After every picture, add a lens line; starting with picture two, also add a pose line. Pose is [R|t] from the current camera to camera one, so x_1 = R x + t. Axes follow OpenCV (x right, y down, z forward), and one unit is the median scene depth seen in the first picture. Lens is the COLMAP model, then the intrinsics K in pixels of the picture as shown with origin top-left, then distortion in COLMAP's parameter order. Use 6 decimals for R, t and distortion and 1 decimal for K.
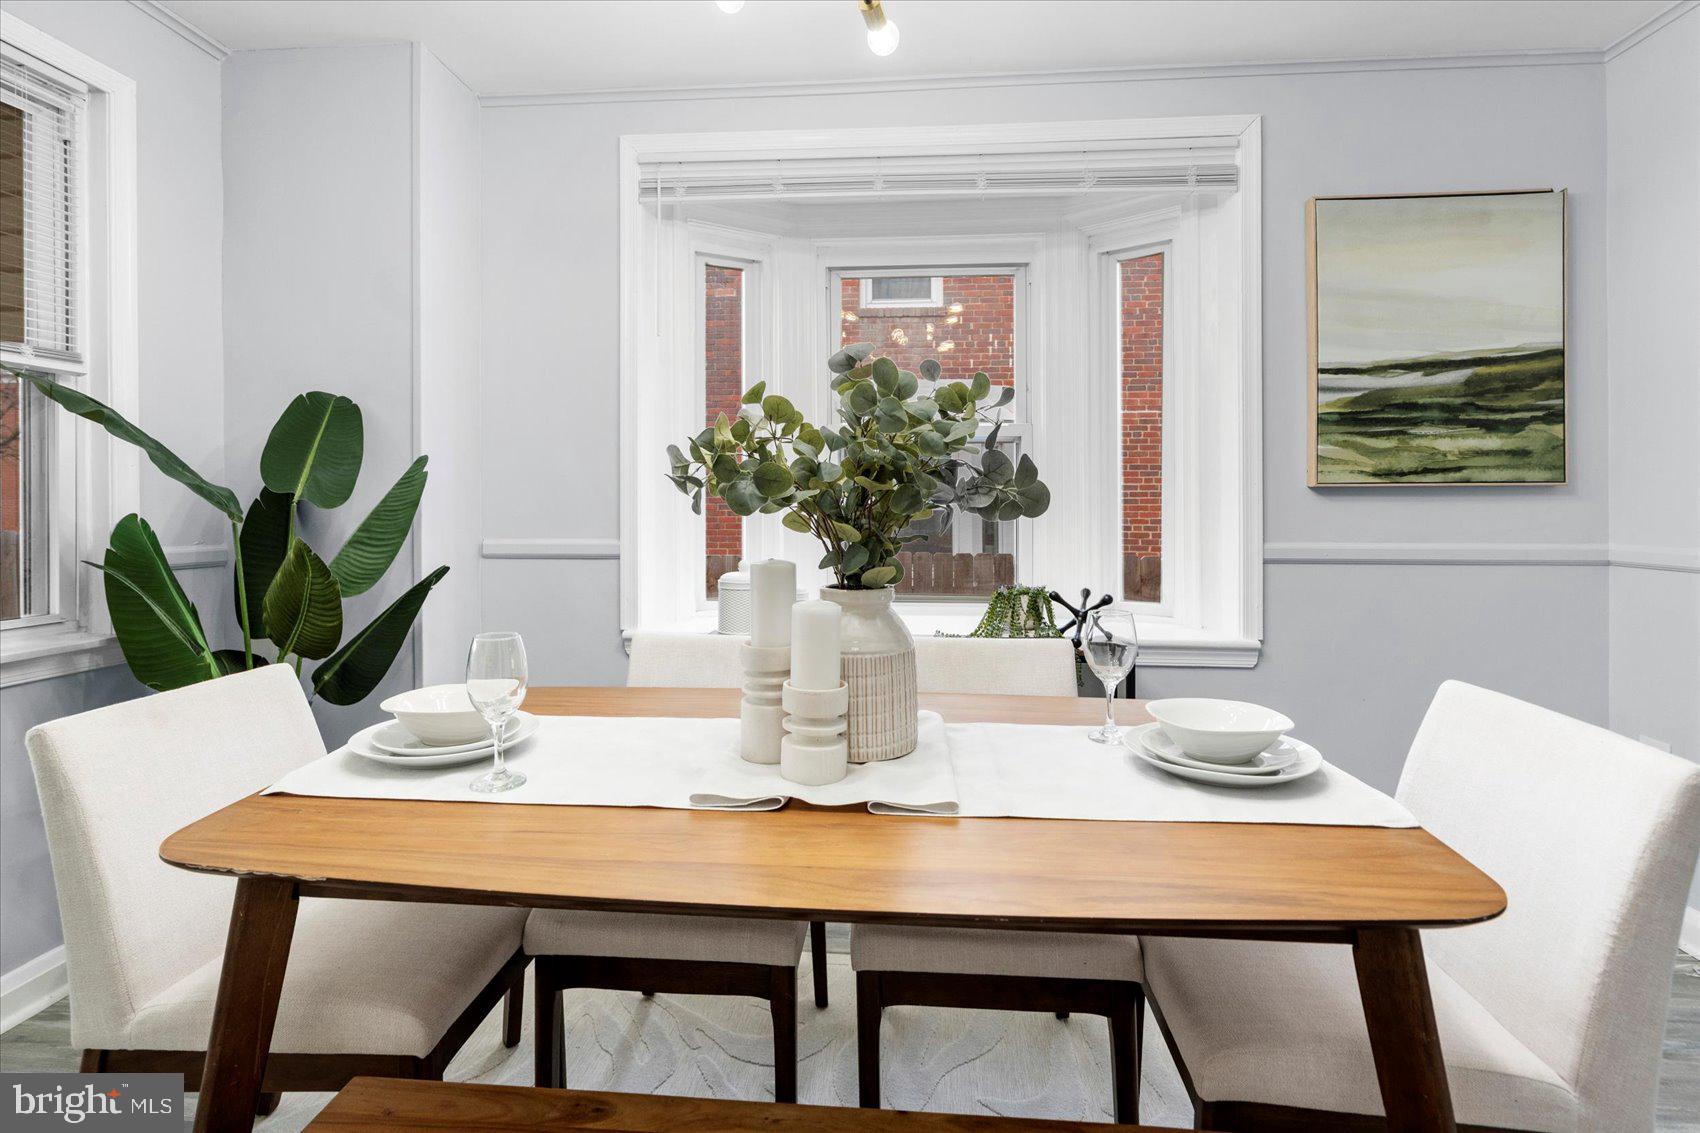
lens RADIAL K [[814.1, 0, 843.2], [0, 814.1, 499.7], [0, 0, 1]] dist [0.000074, 0.002086]
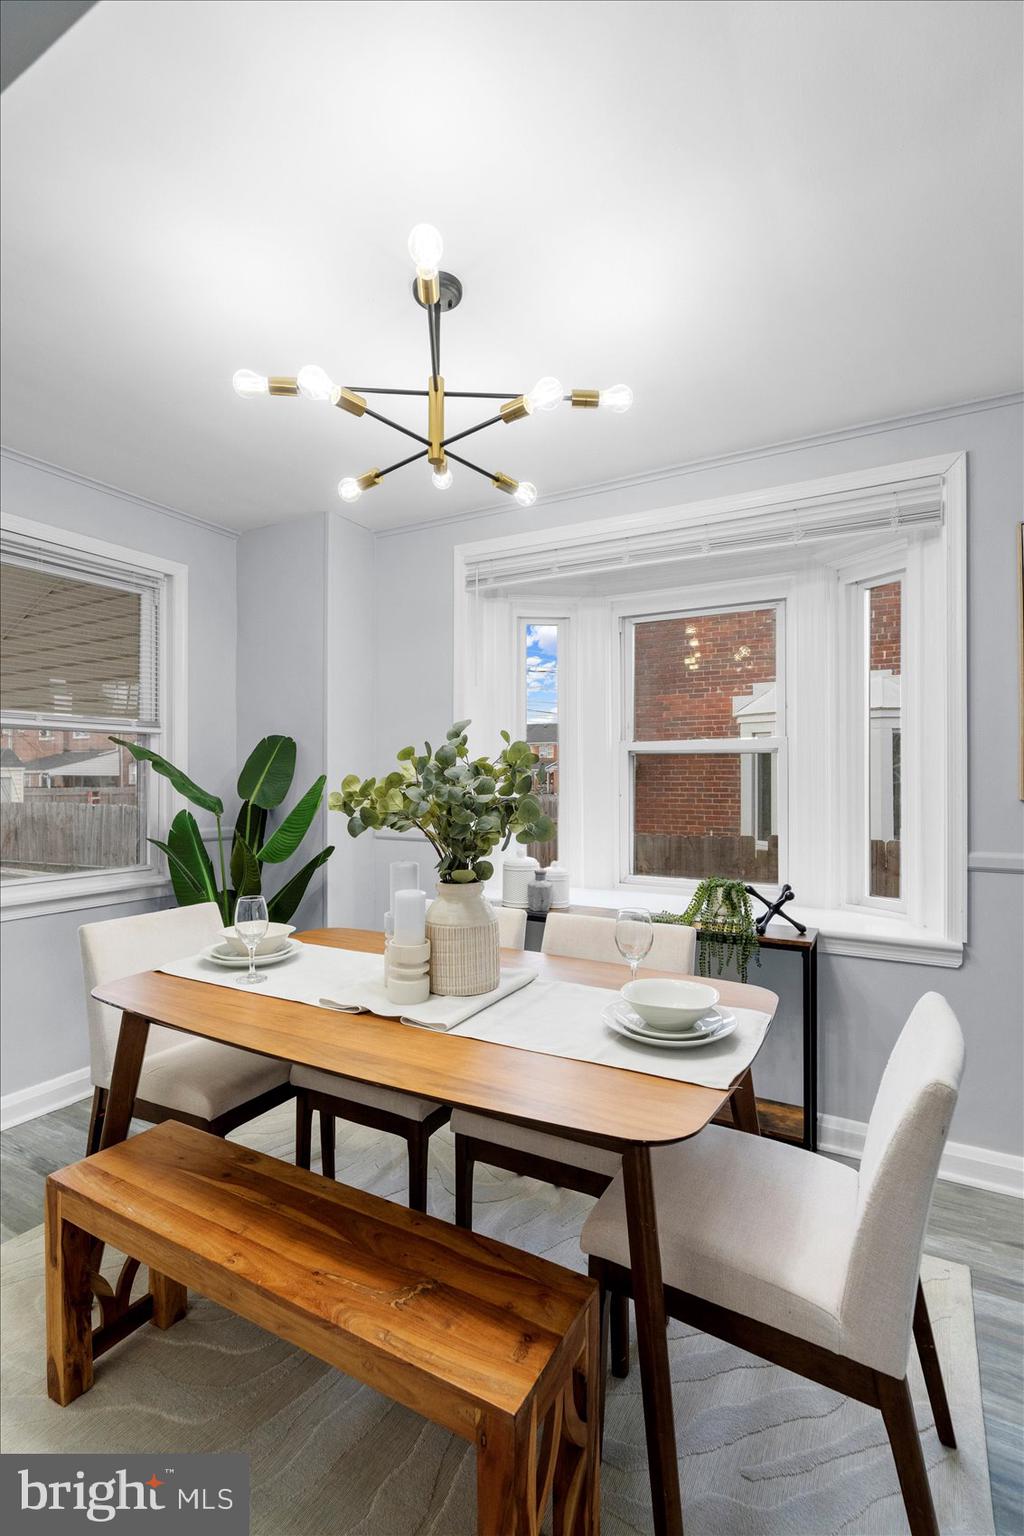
lens RADIAL K [[705.4, 0, 517.5], [0, 705.4, 769.6], [0, 0, 1]] dist [0.001753, 0.000796]
pose [[0.910936, -0.004325, -0.412525, 0.372162], [0.001821, 0.999977, -0.006464, -0.051680], [0.412544, 0.005137, 0.910923, -0.088861]]
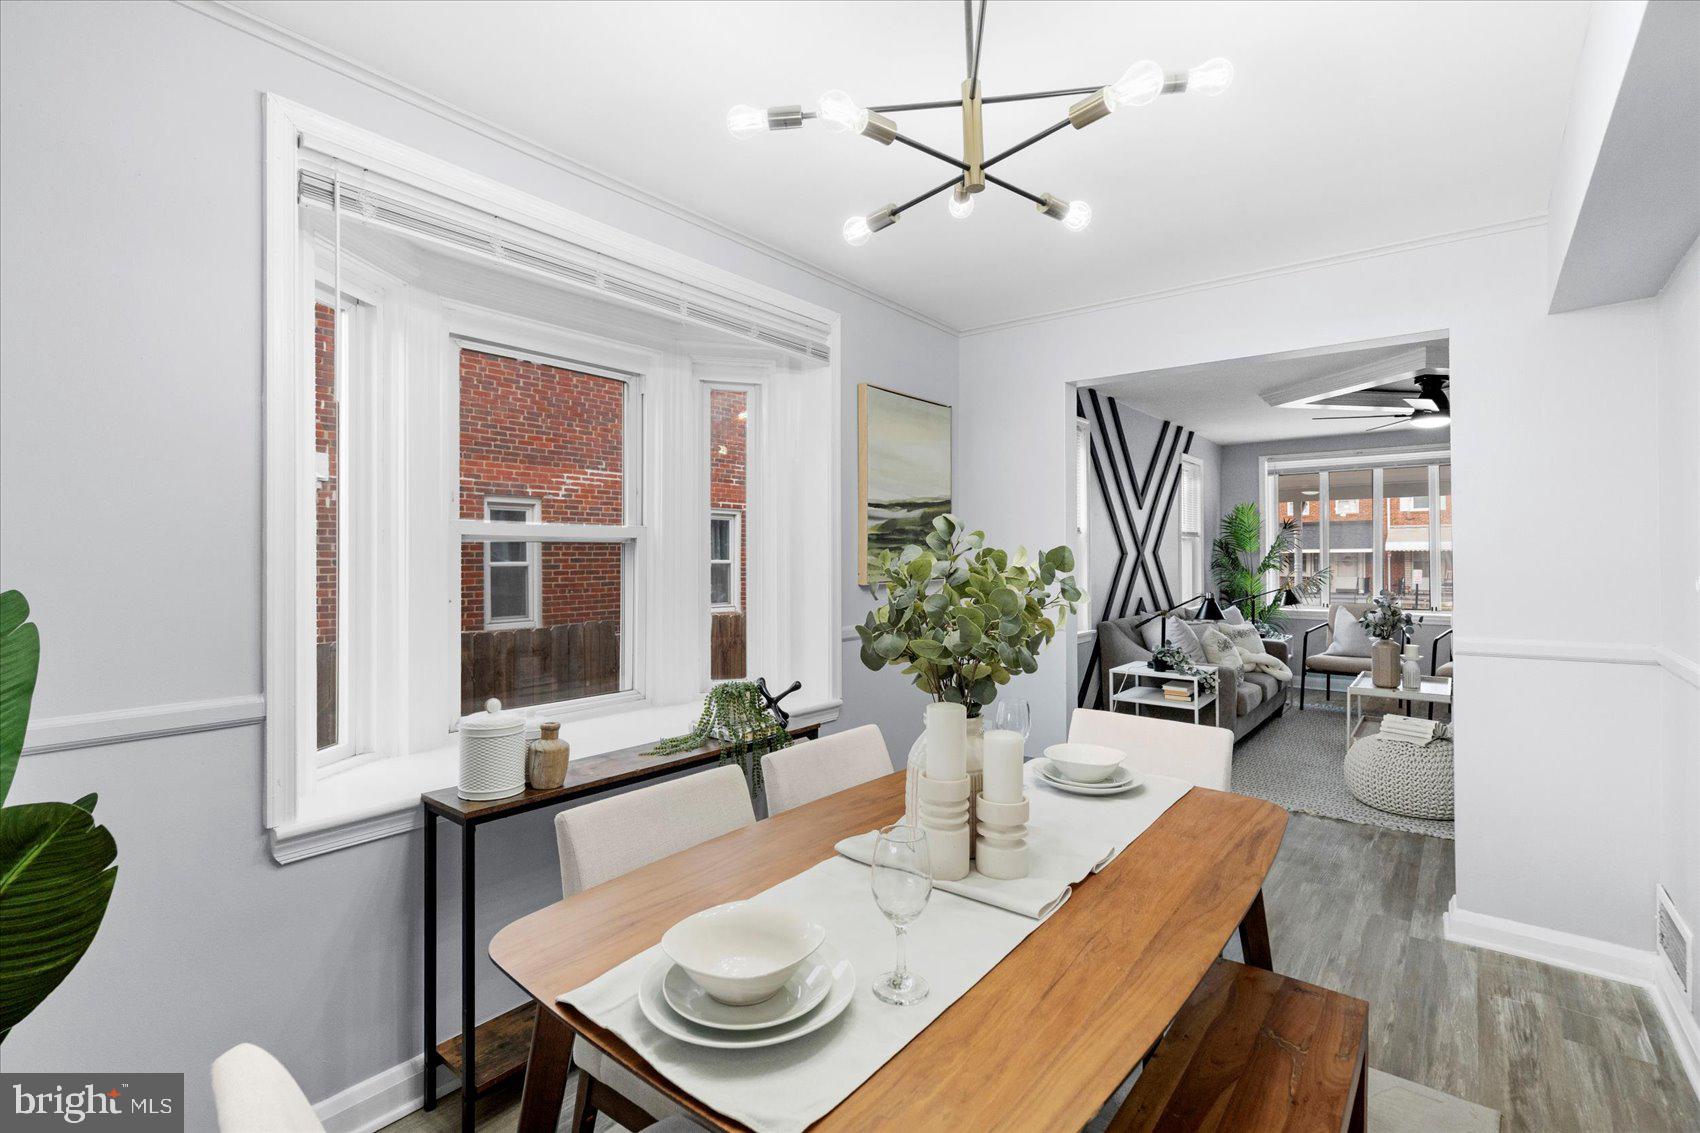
lens RADIAL K [[780.7, 0, 838.4], [0, 780.7, 562.0], [0, 0, 1]] dist [0.001753, 0.000796]
pose [[0.561686, -0.012391, 0.827258, -0.602192], [-0.005044, 0.999818, 0.018400, -0.083801], [-0.827335, -0.014507, 0.561521, 0.271890]]
